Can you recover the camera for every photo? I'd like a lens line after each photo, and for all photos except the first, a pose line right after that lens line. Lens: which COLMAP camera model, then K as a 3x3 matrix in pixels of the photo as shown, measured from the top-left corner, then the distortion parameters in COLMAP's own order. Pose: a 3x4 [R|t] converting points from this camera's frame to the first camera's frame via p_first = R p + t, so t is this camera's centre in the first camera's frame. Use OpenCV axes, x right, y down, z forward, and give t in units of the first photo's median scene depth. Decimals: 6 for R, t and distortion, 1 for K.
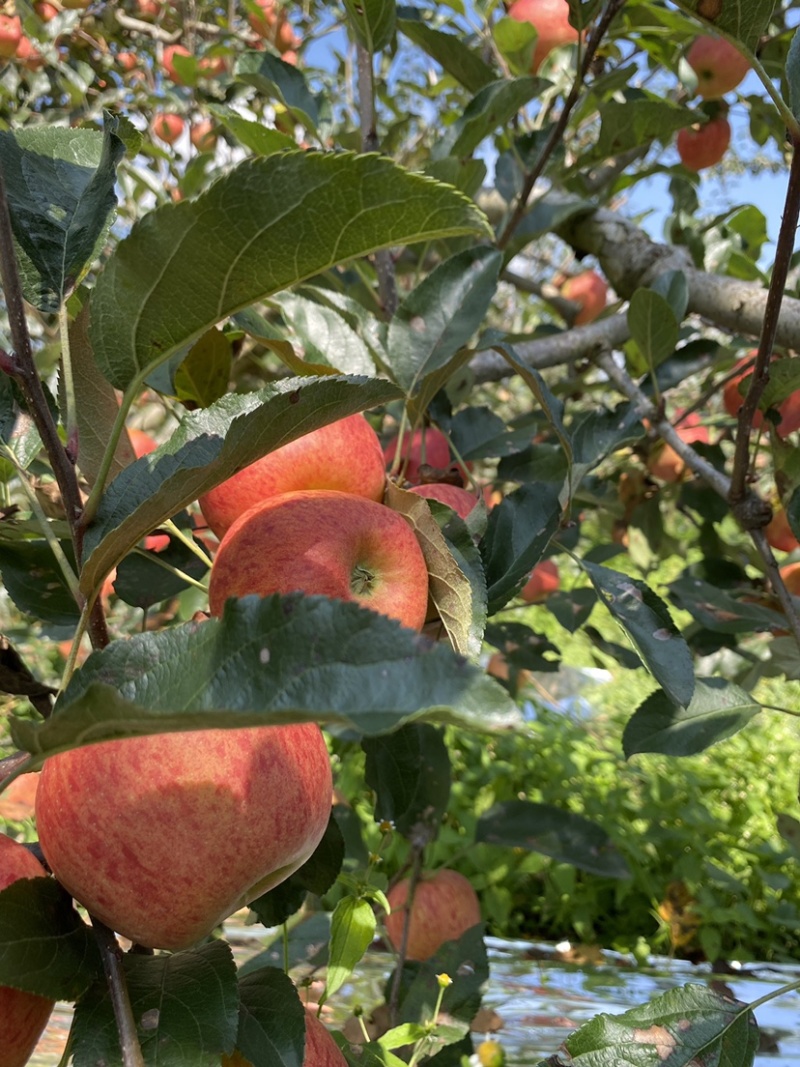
lens RADIAL K [[843.1, 0, 399.4], [0, 843.1, 530.7], [0, 0, 1]] dist [-0.005738, -0.023523]
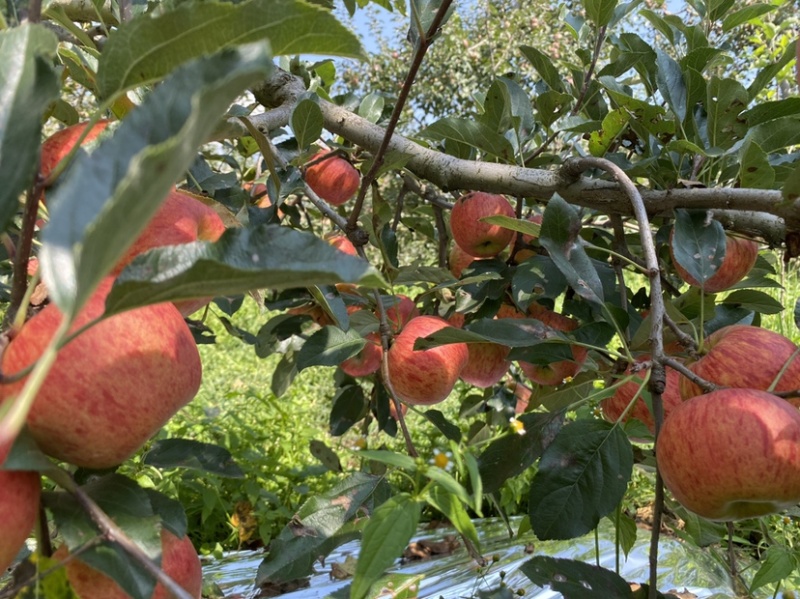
lens RADIAL K [[632.1, 0, 400.3], [0, 632.1, 301.8], [0, 0, 1]] dist [-0.005738, -0.023523]
pose [[0.800724, 0.017771, 0.598770, -0.442970], [-0.035647, 0.999202, 0.018014, 0.125477], [-0.597972, -0.035768, 0.800719, -0.199903]]
